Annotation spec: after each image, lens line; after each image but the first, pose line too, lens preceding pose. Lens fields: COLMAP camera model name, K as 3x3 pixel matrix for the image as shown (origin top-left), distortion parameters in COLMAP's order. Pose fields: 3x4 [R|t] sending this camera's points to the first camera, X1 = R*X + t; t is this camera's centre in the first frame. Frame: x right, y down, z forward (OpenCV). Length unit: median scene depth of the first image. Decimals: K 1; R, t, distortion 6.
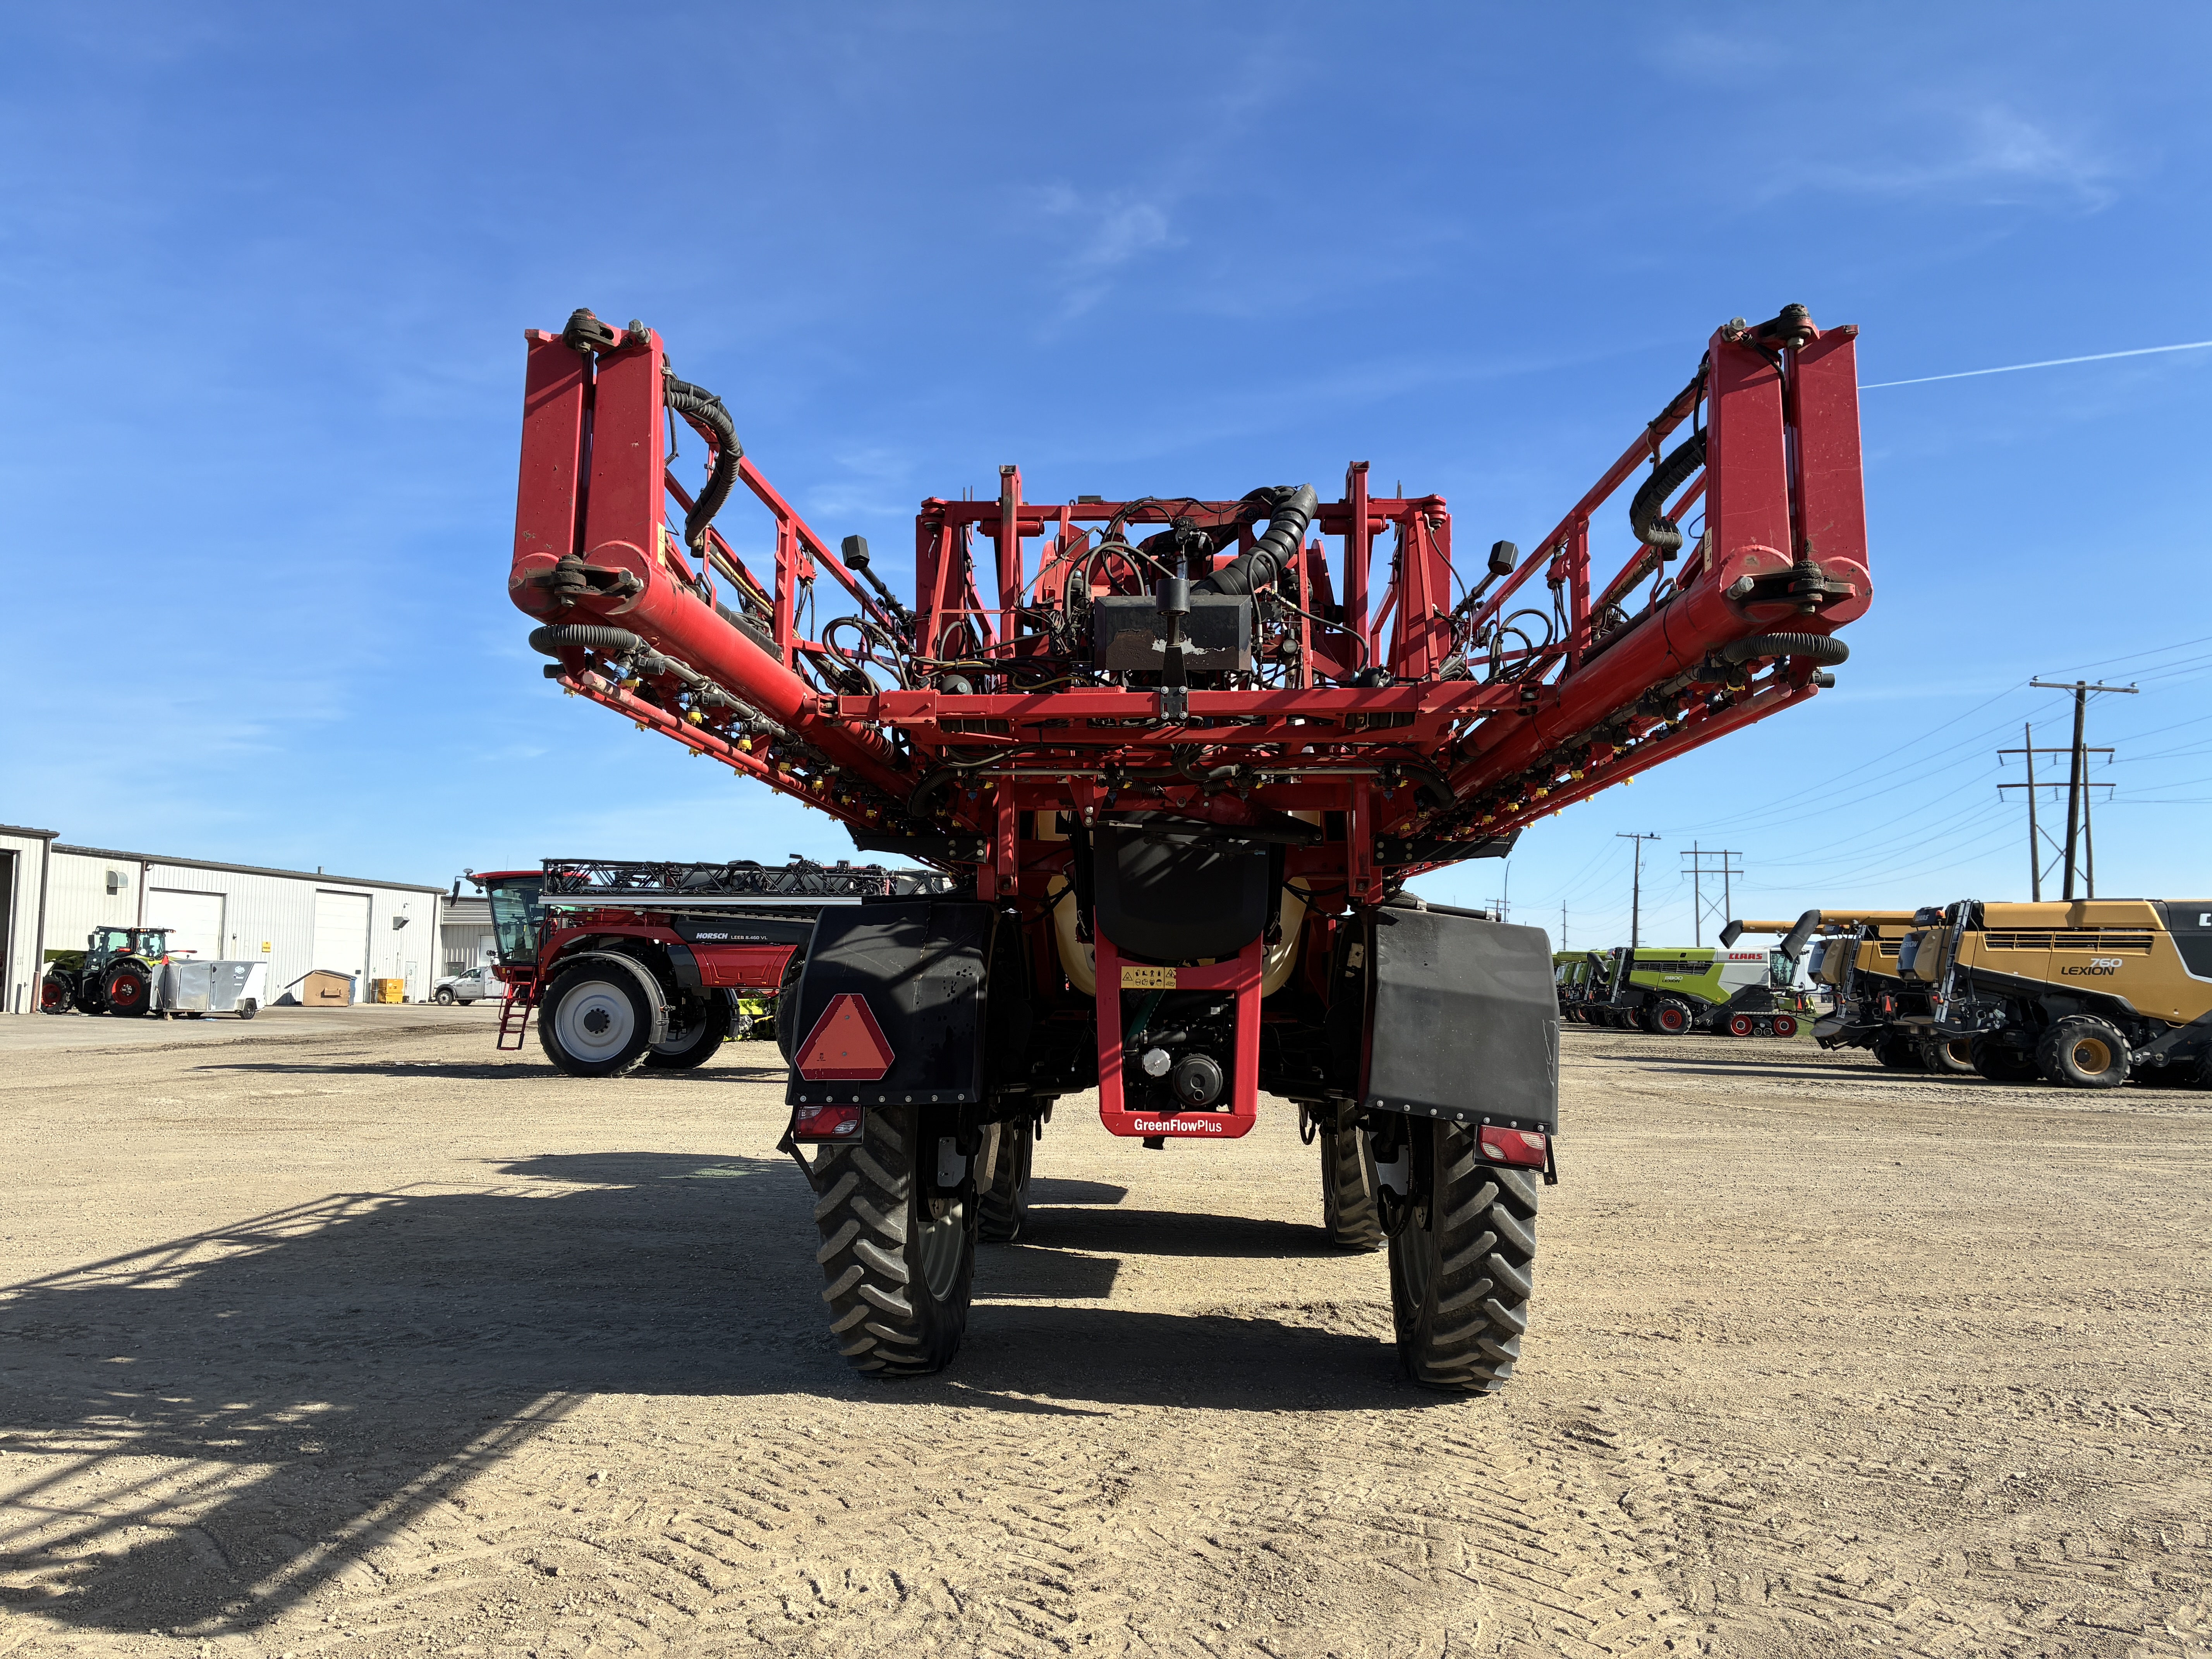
lens RADIAL K [[1662.3, 0, 1111.0], [0, 1662.3, 834.9], [0, 0, 1]] dist [0.027447, -0.008911]
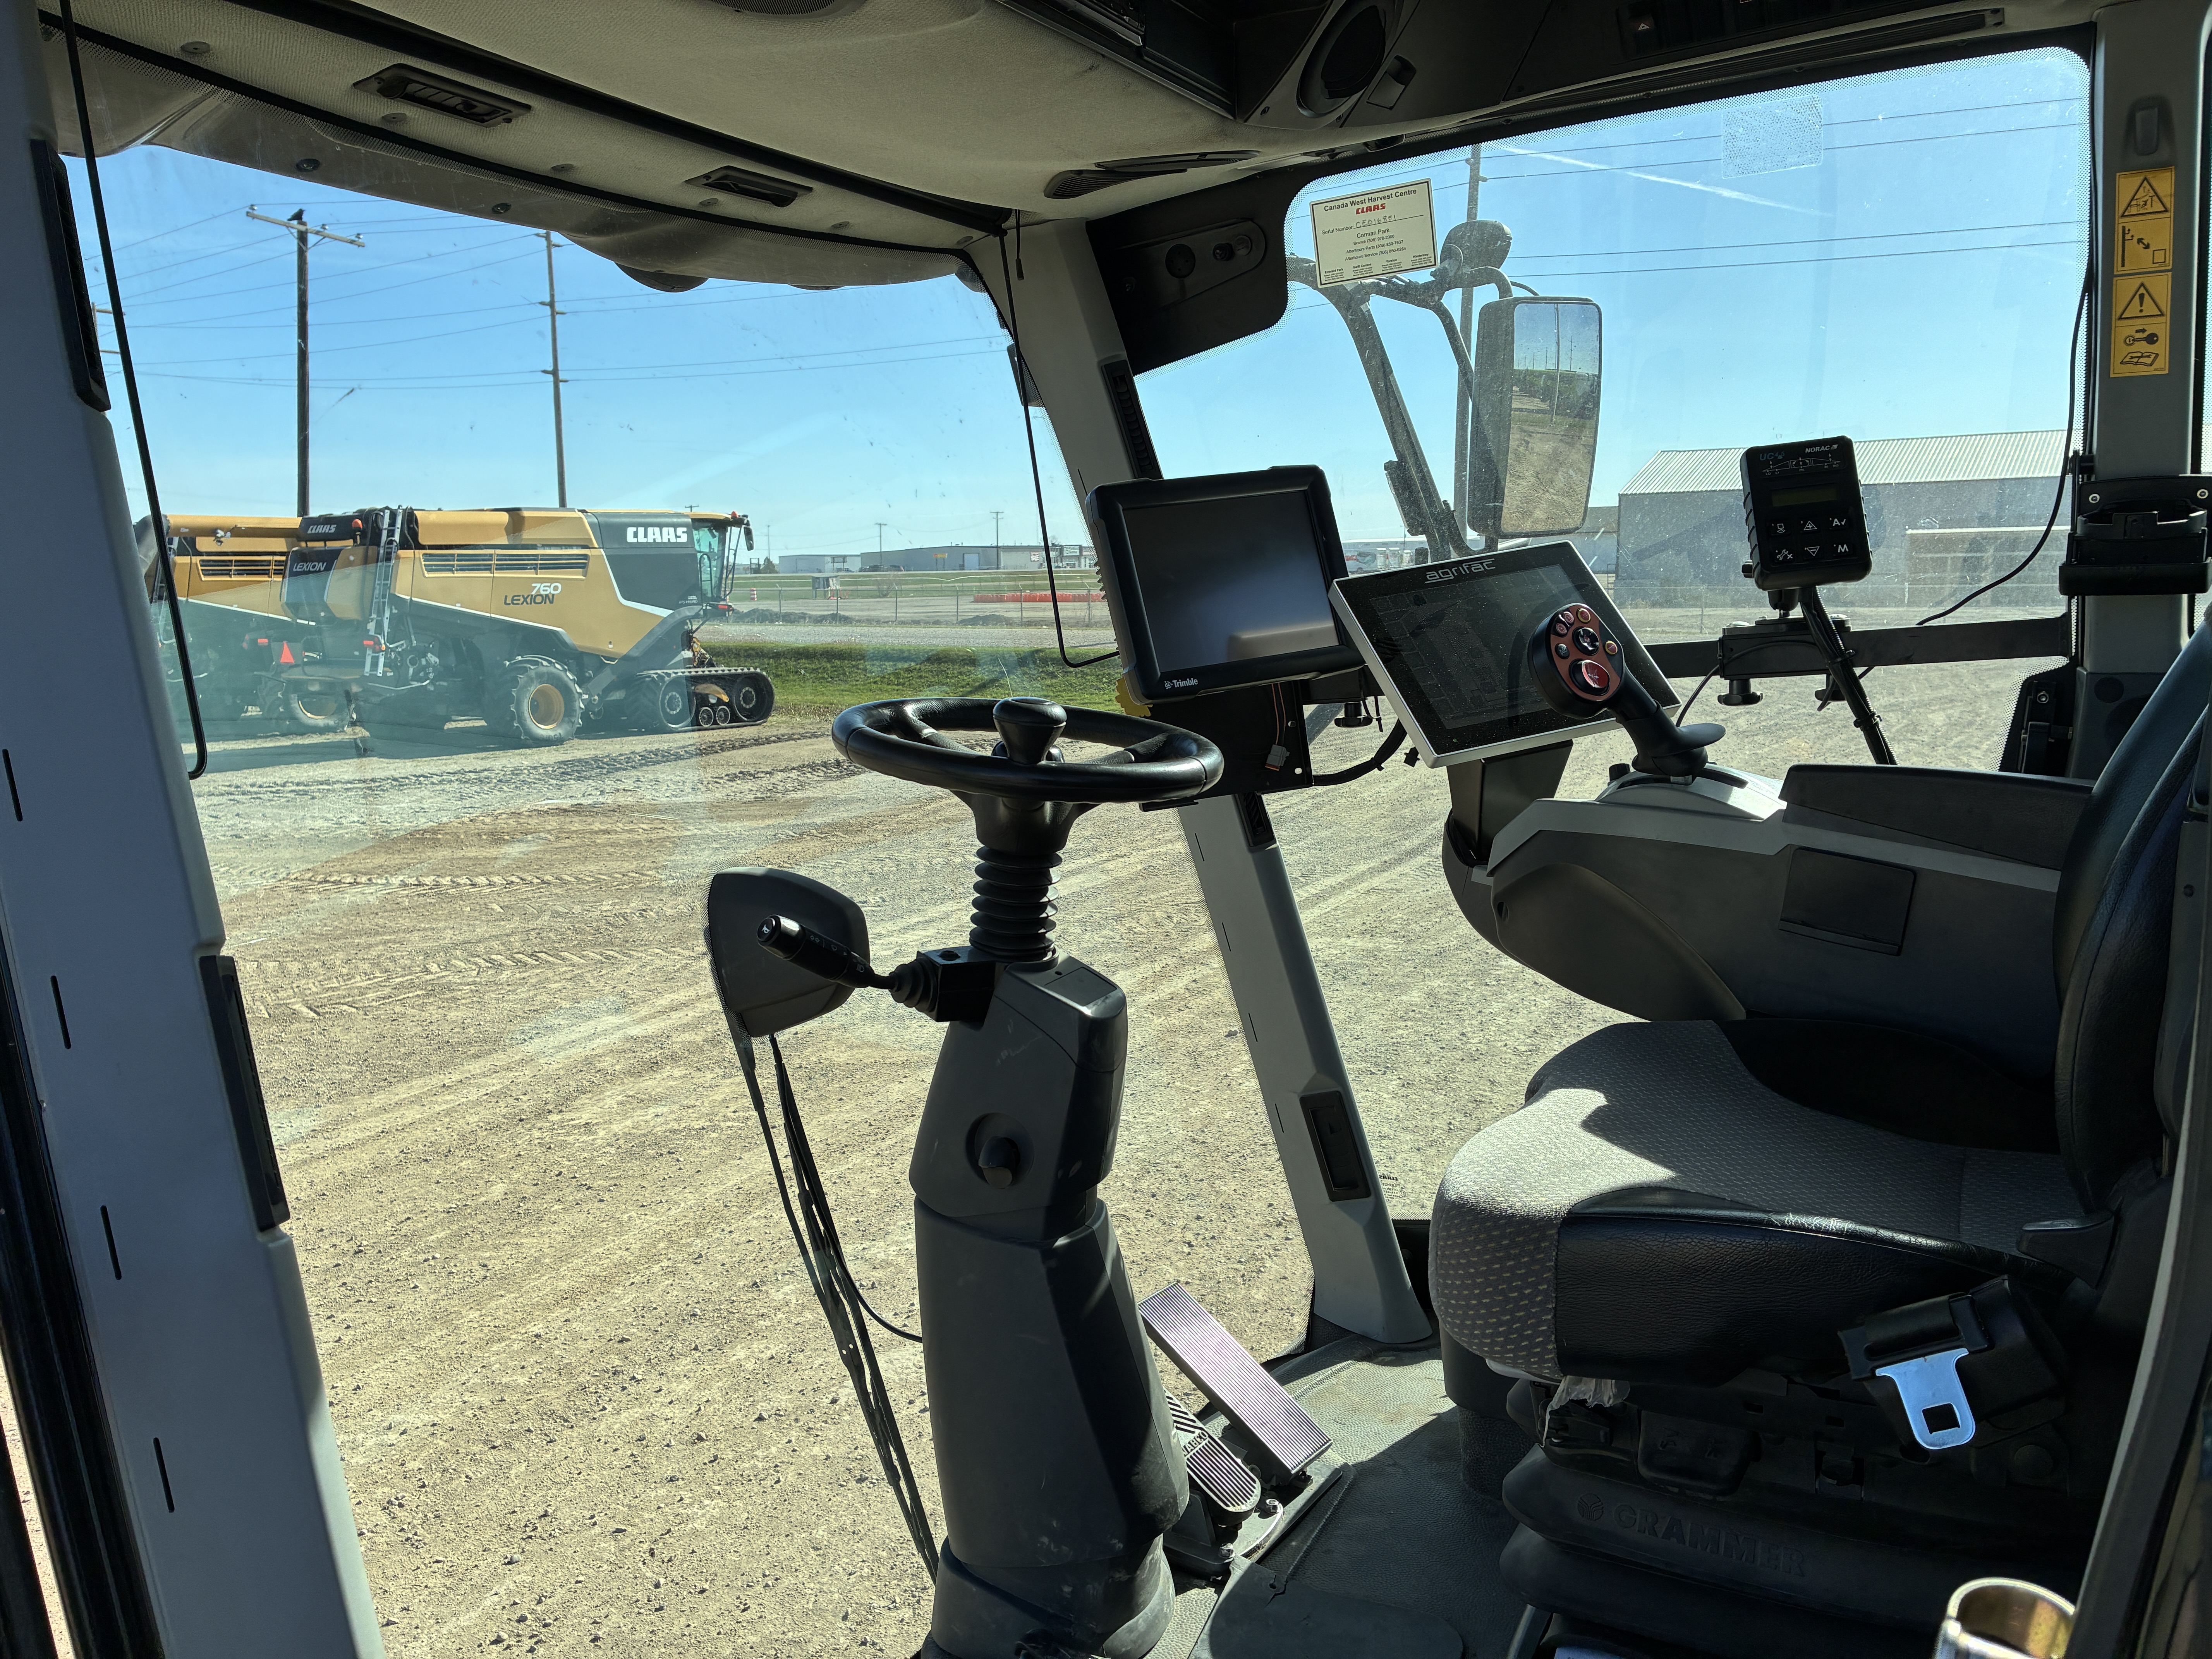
lens RADIAL K [[1662.3, 0, 1107.2], [0, 1662.3, 829.8], [0, 0, 1]] dist [0.027447, -0.008911]
pose [[0.444491, -0.155287, 0.882221, -0.015060], [-0.064484, 0.976758, 0.204417, 0.007795], [-0.893459, -0.147751, 0.424147, 0.398452]]
